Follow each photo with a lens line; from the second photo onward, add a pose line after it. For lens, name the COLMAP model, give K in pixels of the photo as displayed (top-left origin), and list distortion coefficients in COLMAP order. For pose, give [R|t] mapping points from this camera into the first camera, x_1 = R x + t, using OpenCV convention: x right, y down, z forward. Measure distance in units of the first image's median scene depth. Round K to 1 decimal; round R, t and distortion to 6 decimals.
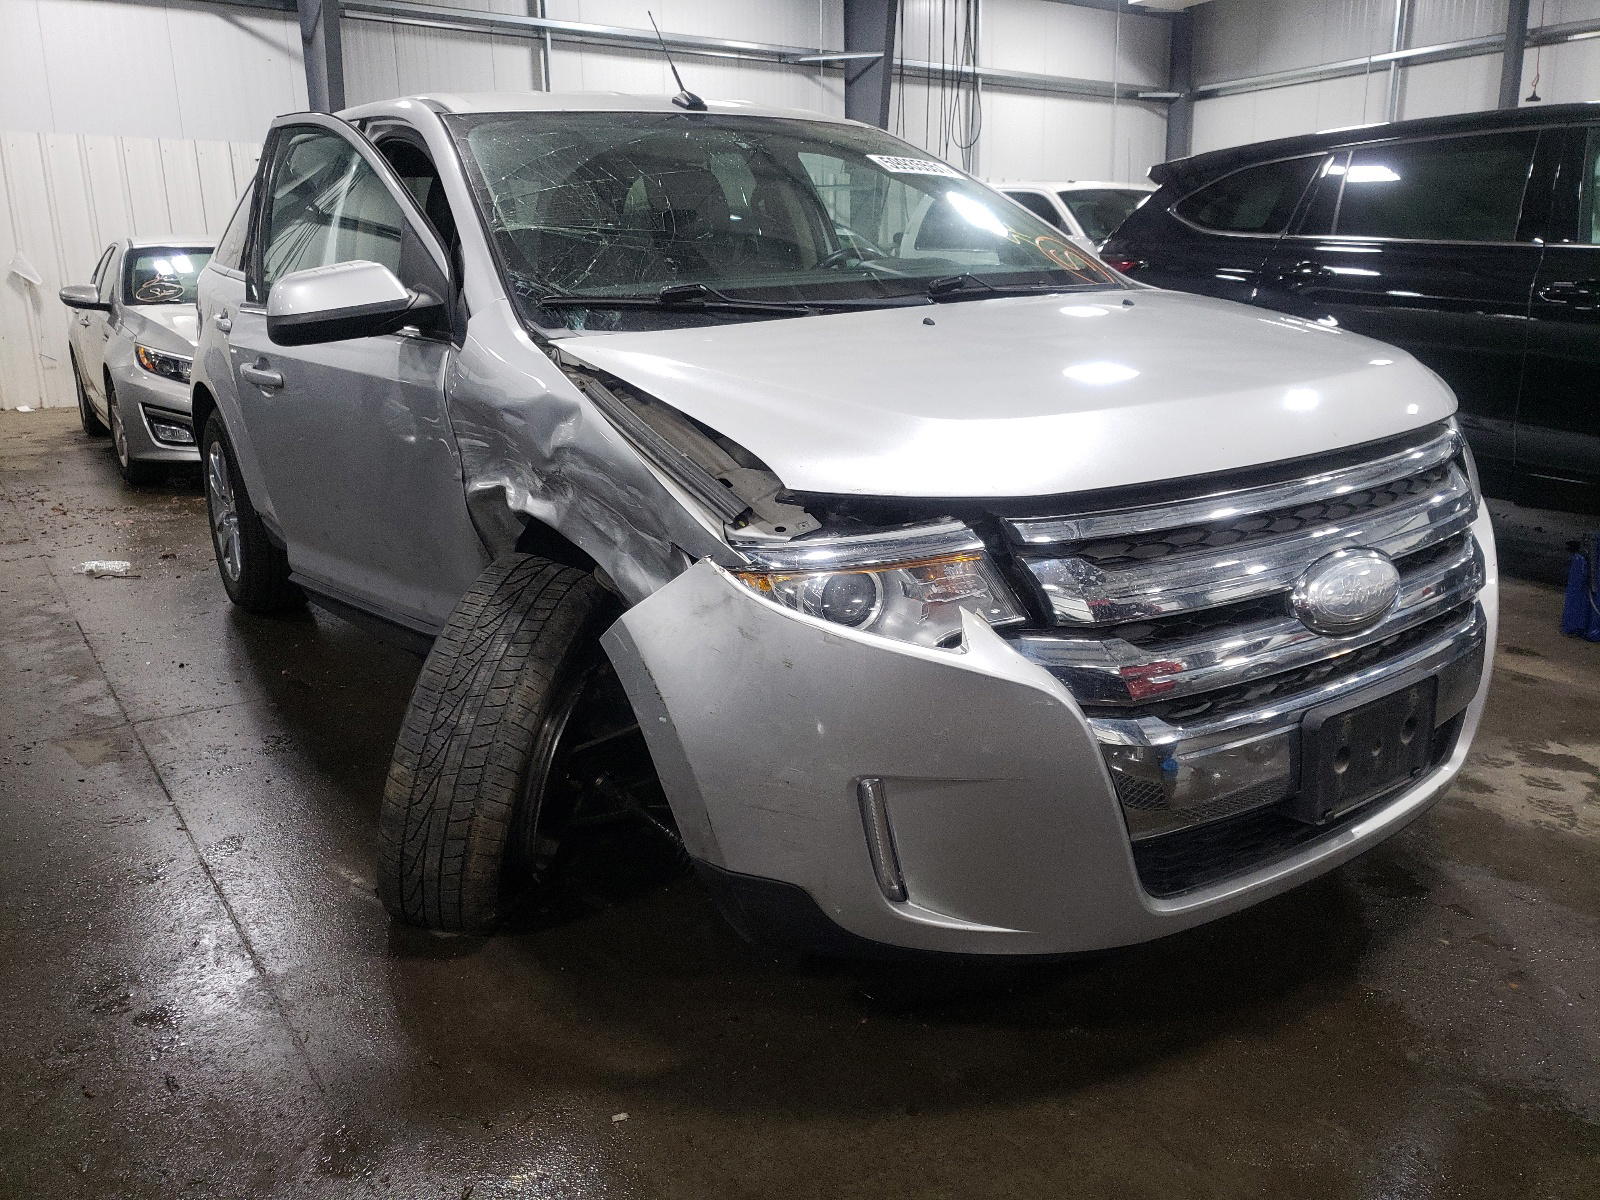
lens RADIAL K [[1320.1, 0, 800.0], [0, 1320.1, 600.0], [0, 0, 1]] dist [0.044759, 0.003553]
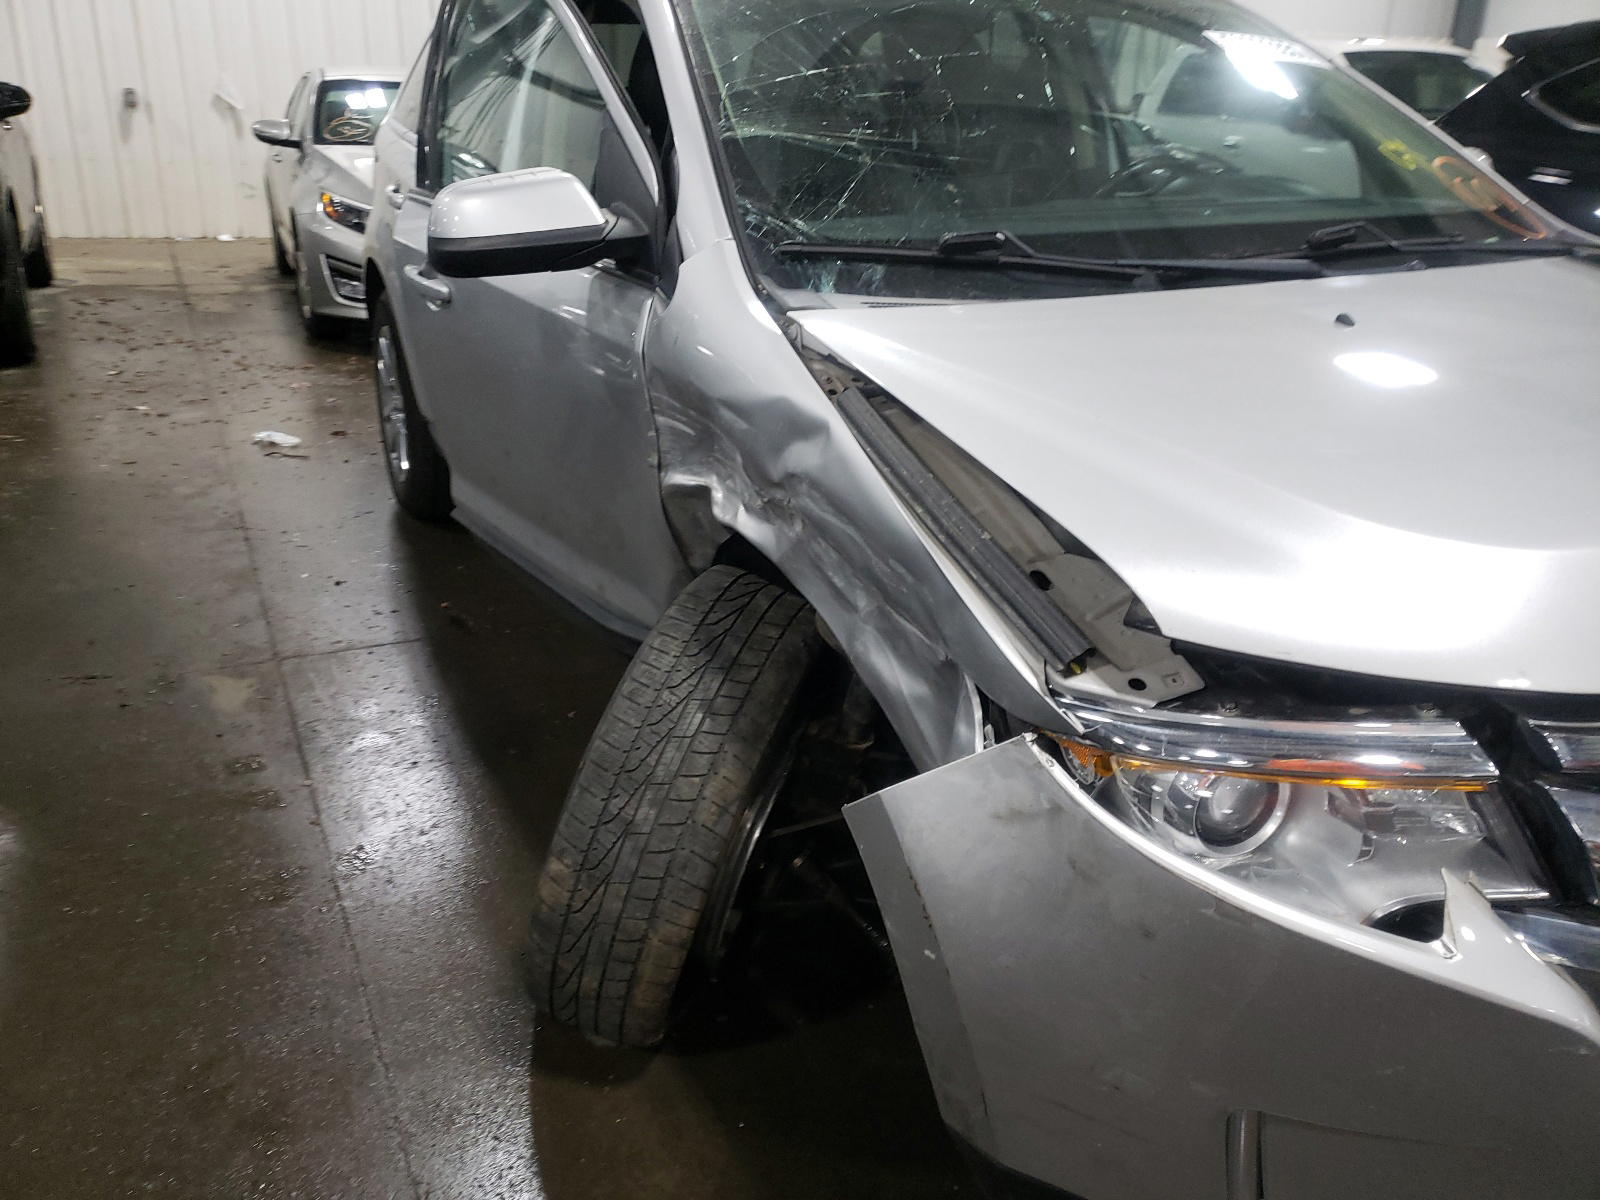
lens RADIAL K [[1411.9, 0, 782.6], [0, 1411.9, 696.1], [0, 0, 1]] dist [0.238678, -0.622237]
pose [[0.985897, 0.097703, -0.135871, -0.060922], [-0.079528, 0.987879, 0.133304, -0.086385], [0.147249, -0.120619, 0.981717, 0.188353]]
